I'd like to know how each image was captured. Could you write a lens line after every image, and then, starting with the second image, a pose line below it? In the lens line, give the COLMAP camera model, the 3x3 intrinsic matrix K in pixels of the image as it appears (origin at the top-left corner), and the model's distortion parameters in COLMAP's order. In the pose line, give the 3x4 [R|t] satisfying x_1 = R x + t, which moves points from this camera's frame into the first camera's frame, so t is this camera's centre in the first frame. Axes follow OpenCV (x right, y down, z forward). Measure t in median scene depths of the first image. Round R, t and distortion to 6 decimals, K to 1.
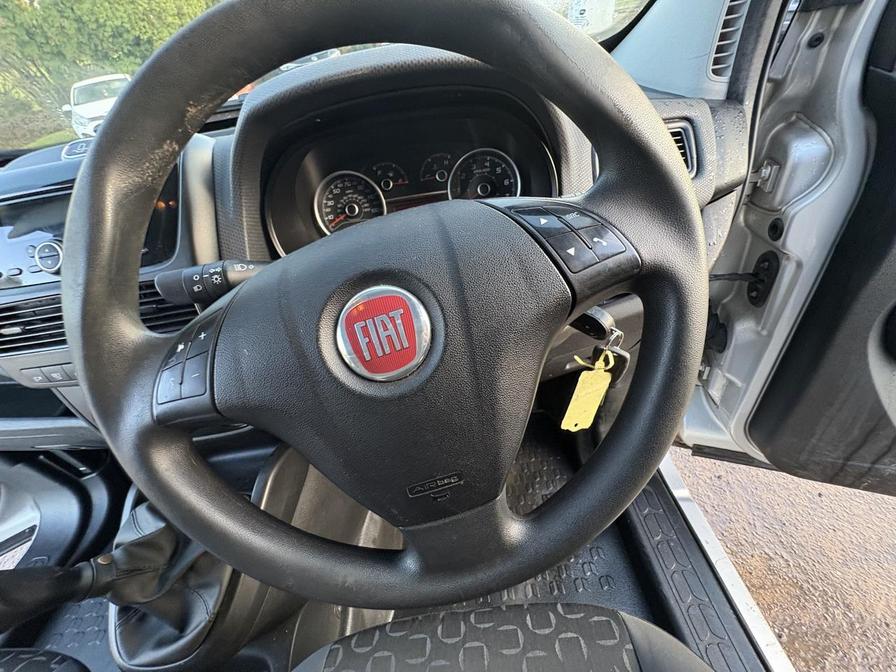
lens RADIAL K [[357.8, 0, 447.9], [0, 357.8, 336.4], [0, 0, 1]] dist [0.000023, -0.000539]
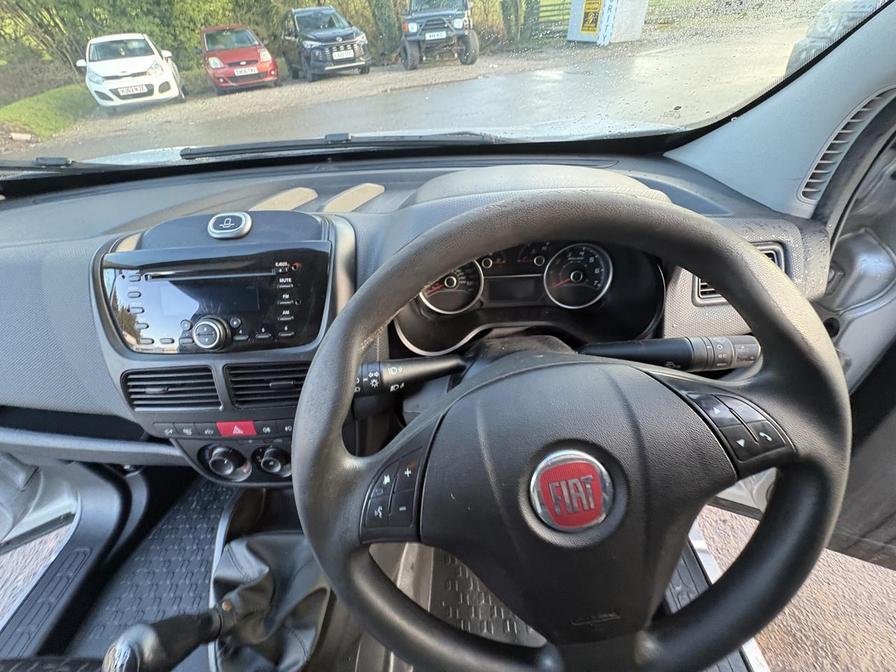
lens RADIAL K [[356.5, 0, 447.0], [0, 356.5, 337.1], [0, 0, 1]] dist [-0.001178, -0.000131]
pose [[0.995432, 0.094302, 0.014911, -0.157673], [-0.094627, 0.995249, 0.022914, -0.121346], [-0.012679, -0.024220, 0.999626, -0.036290]]
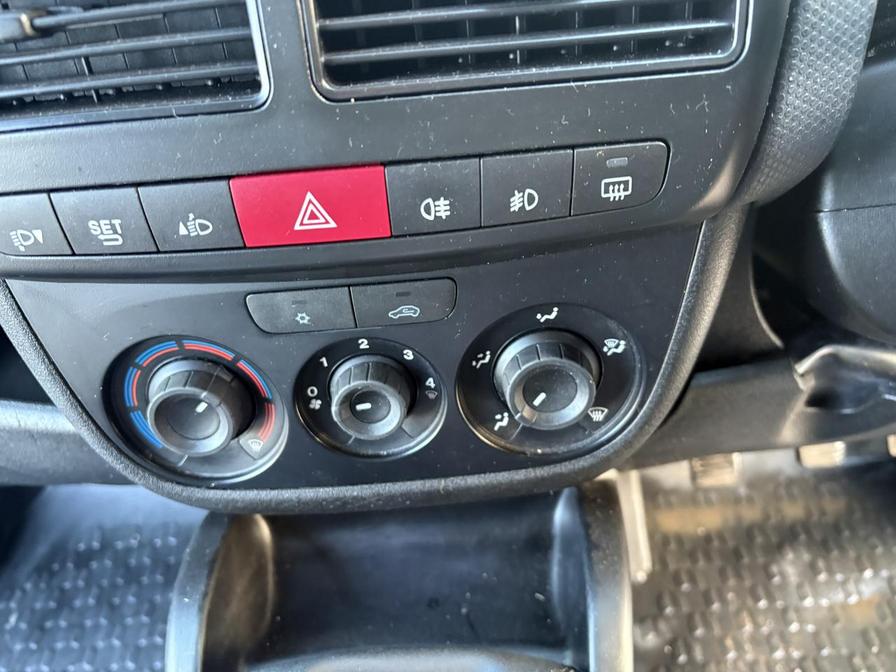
lens RADIAL K [[701.1, 0, 449.2], [0, 701.1, 339.0], [0, 0, 1]] dist [-0.003721, -0.005797]
pose [[0.997414, 0.069898, 0.016736, -0.374251], [-0.070749, 0.995849, 0.057263, 0.063124], [-0.012664, -0.058299, 0.998219, 0.209934]]
